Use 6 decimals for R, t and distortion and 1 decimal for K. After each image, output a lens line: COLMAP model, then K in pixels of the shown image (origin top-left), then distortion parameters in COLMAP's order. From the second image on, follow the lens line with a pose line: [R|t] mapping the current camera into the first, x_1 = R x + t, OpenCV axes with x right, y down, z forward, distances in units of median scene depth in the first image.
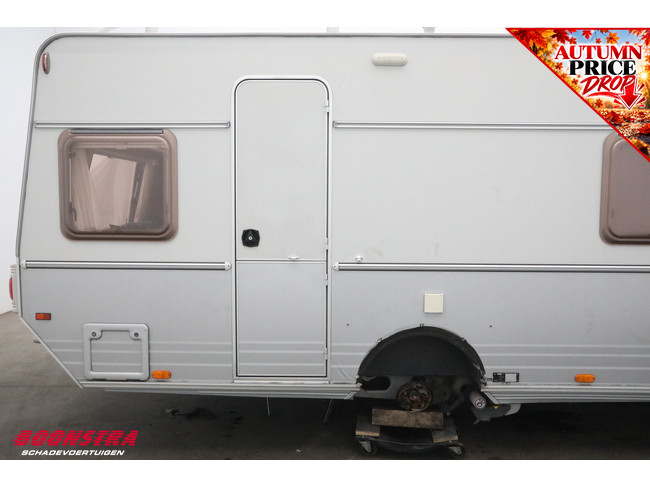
lens RADIAL K [[610.7, 0, 325.7], [0, 610.7, 236.8], [0, 0, 1]] dist [-0.022826, 0.000000]
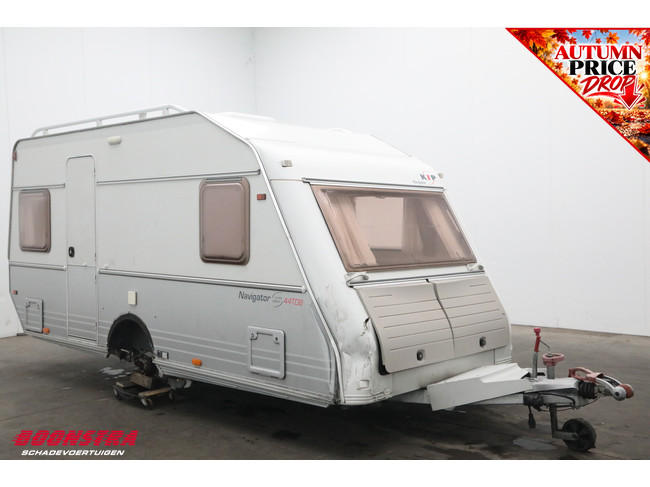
lens RADIAL K [[746.2, 0, 326.7], [0, 746.2, 247.9], [0, 0, 1]] dist [0.075194, 0.000000]
pose [[0.729808, 0.018755, -0.683395, 1.763281], [-0.051173, 0.998318, -0.027251, 0.011142], [0.681734, 0.054860, 0.729540, -0.027433]]
